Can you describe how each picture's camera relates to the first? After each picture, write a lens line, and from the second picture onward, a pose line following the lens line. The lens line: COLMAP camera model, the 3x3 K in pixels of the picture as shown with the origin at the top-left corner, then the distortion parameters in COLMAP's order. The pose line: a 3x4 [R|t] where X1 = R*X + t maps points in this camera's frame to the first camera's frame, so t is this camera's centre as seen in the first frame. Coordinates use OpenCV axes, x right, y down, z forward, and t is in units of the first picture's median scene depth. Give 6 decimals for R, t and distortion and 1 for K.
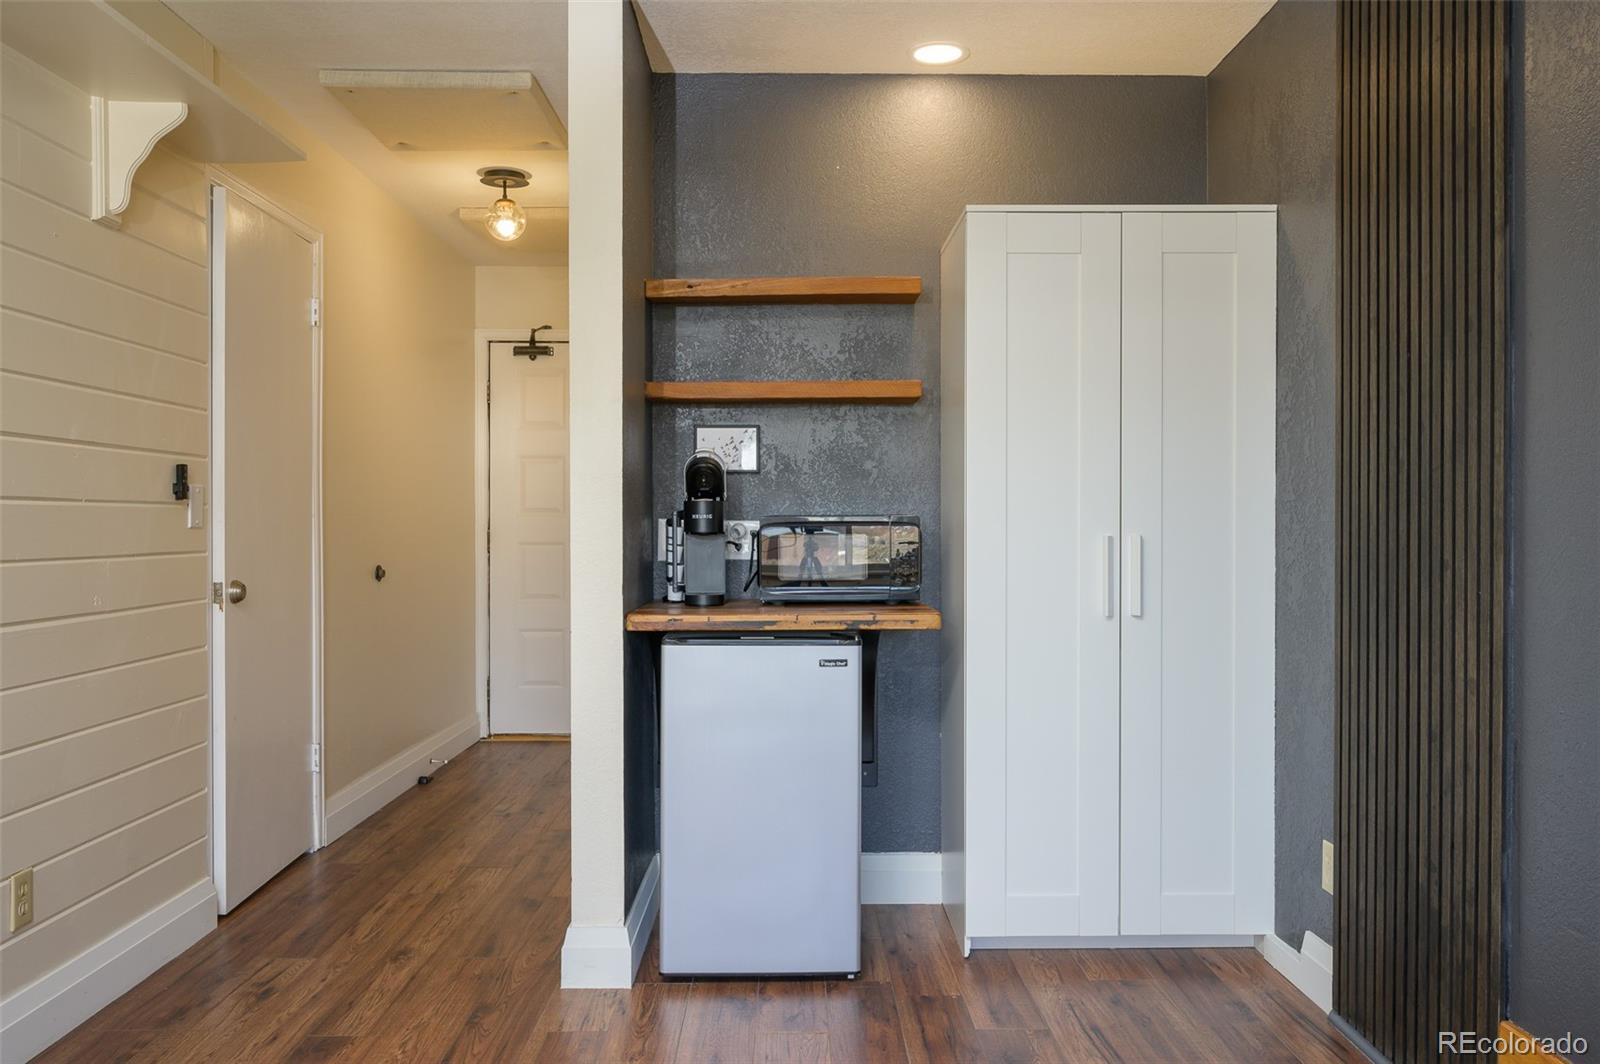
lens RADIAL K [[1162.0, 0, 798.6], [0, 1162.0, 528.9], [0, 0, 1]] dist [-0.005322, -0.001814]
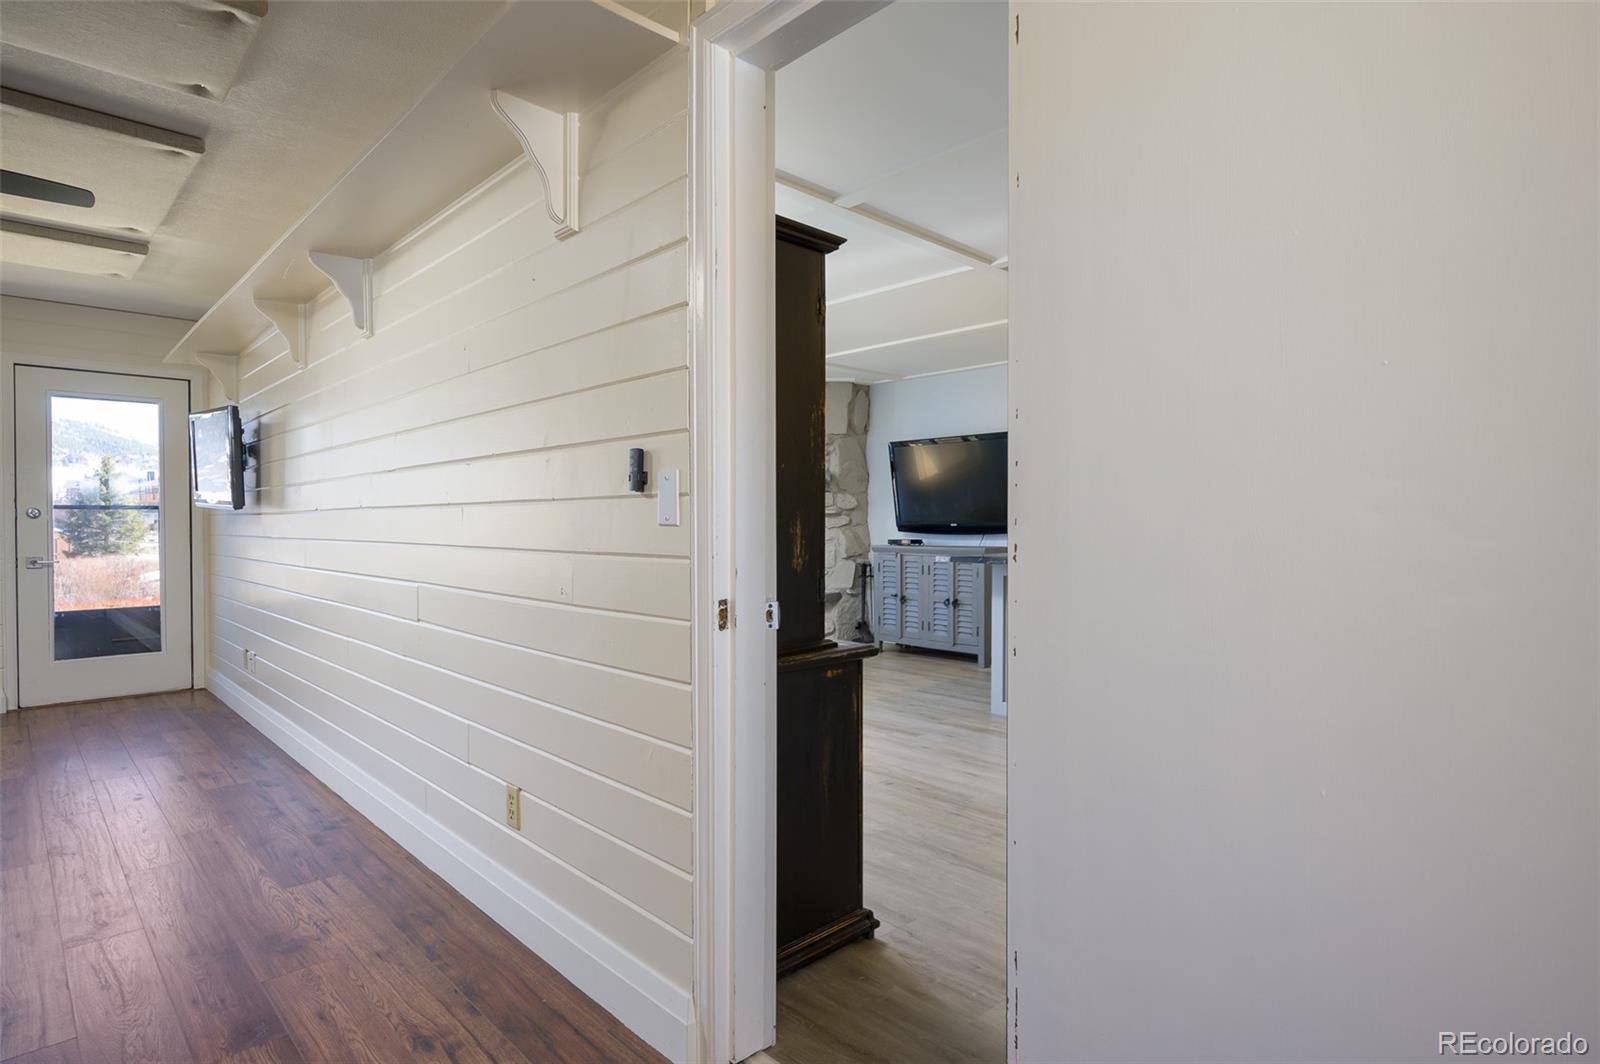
lens RADIAL K [[812.0, 0, 808.8], [0, 812.0, 530.5], [0, 0, 1]] dist [-0.004522, 0.003586]
pose [[-0.714934, 0.009053, -0.699134, -0.218575], [-0.002903, 0.999869, 0.015916, -0.007329], [0.699186, 0.013408, -0.714814, 1.525525]]
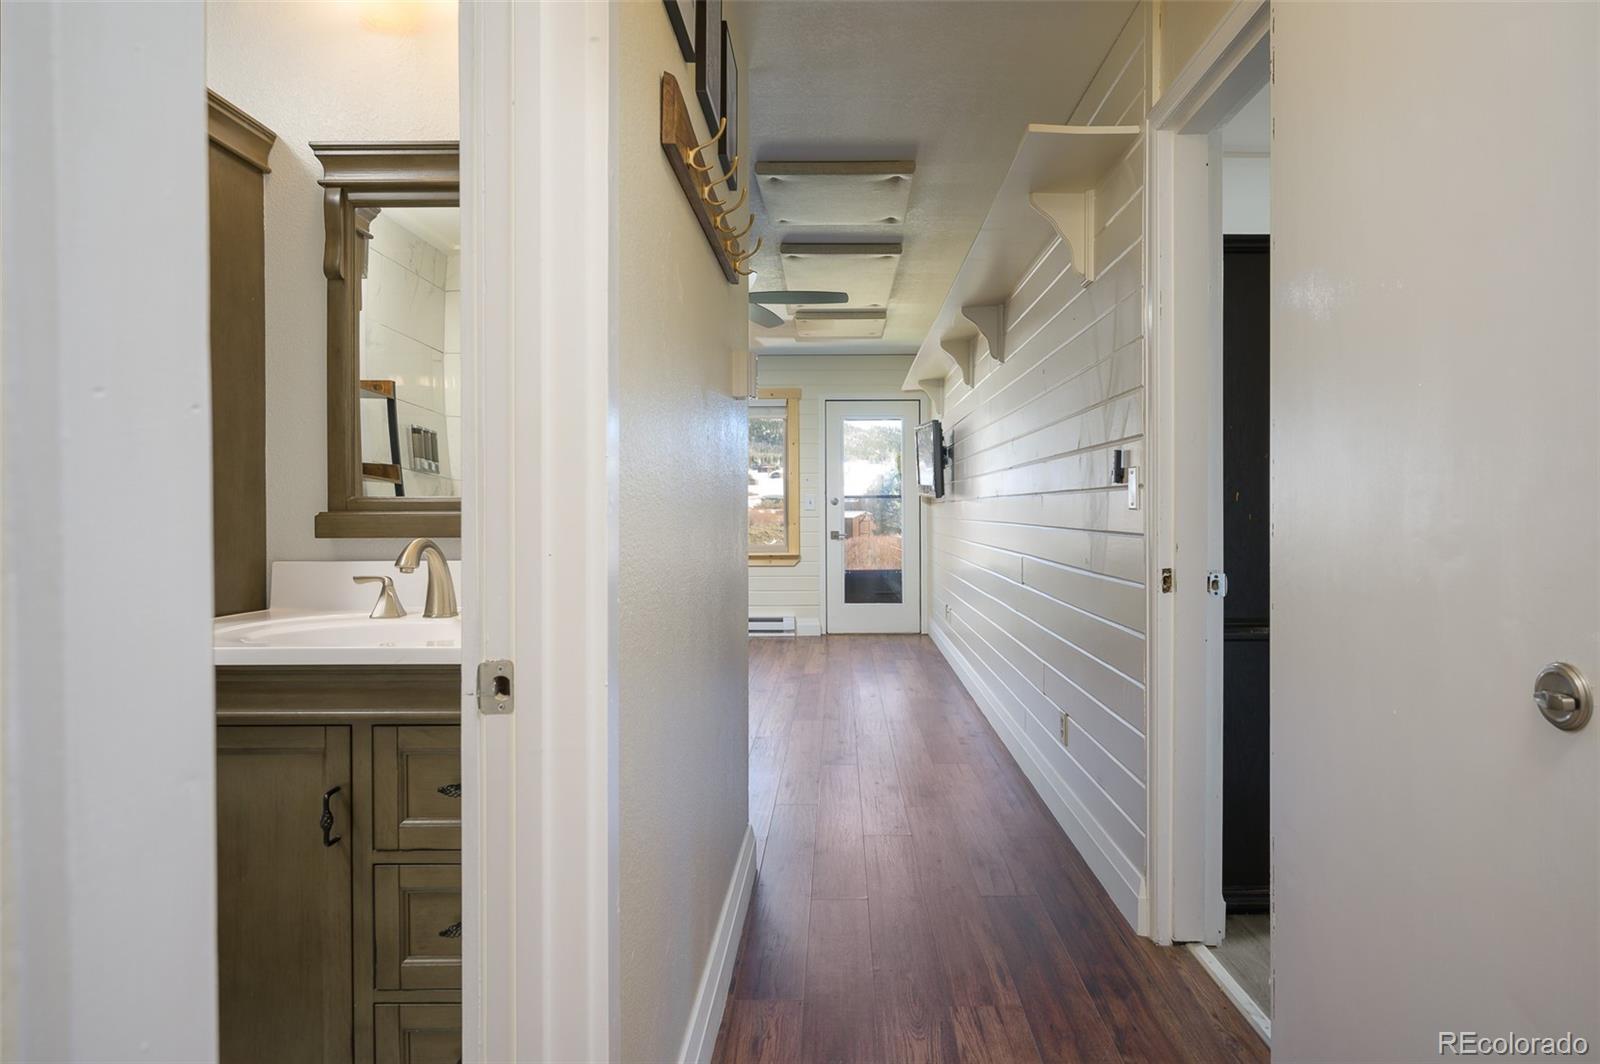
lens RADIAL K [[865.3, 0, 850.0], [0, 865.3, 514.9], [0, 0, 1]] dist [0.005946, 0.000400]
pose [[-0.999987, 0.004910, -0.001286, -0.288735], [0.004890, 0.999877, 0.014932, -0.009734], [0.001359, 0.014925, -0.999888, 1.825225]]
